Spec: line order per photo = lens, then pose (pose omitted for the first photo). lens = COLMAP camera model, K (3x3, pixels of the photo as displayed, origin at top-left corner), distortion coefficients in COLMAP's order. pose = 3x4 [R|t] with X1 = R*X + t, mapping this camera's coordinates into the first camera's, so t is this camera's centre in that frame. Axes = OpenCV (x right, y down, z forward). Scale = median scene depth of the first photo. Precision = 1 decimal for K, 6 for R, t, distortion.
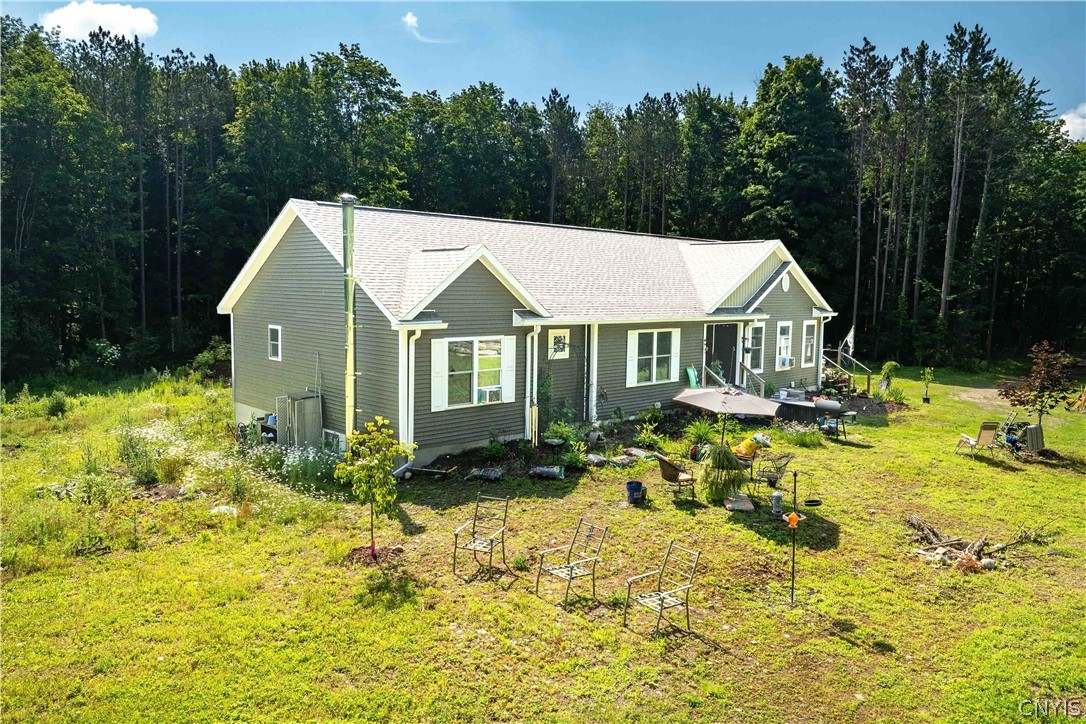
lens RADIAL K [[762.4, 0, 548.3], [0, 762.4, 358.7], [0, 0, 1]] dist [-0.030601, 0.011440]
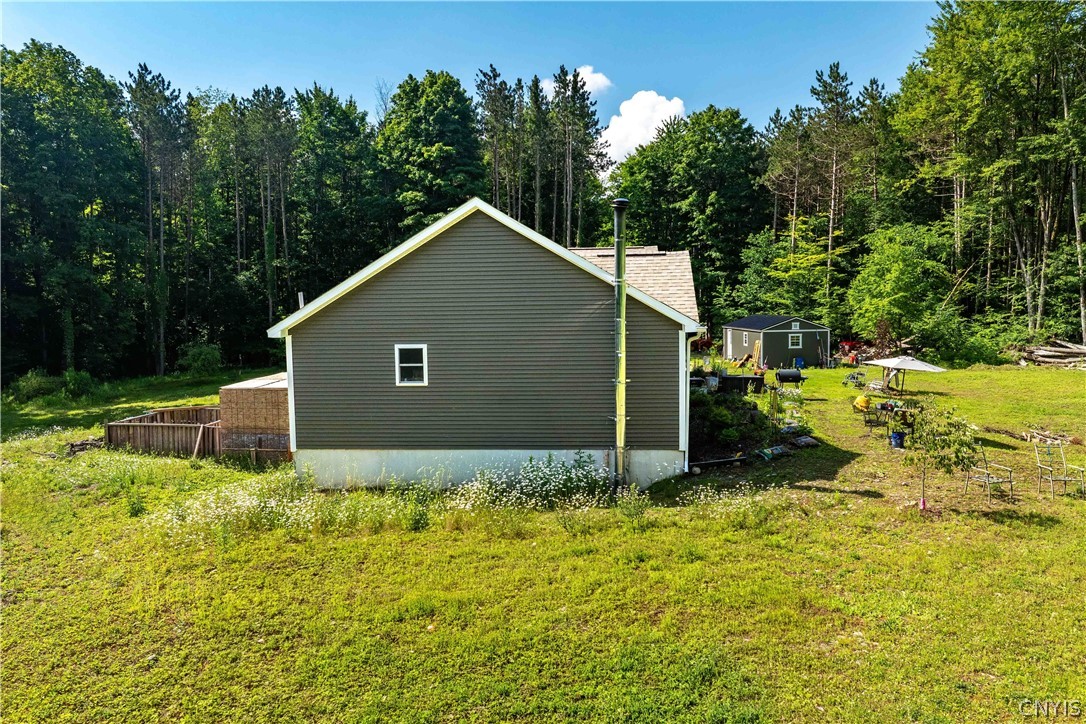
lens RADIAL K [[775.6, 0, 543.0], [0, 775.6, 362.0], [0, 0, 1]] dist [-0.028250, 0.004405]
pose [[0.756608, -0.088633, 0.647834, -0.746411], [0.090384, 0.995436, 0.030630, -0.034644], [-0.647592, 0.035379, 0.761166, 0.231986]]
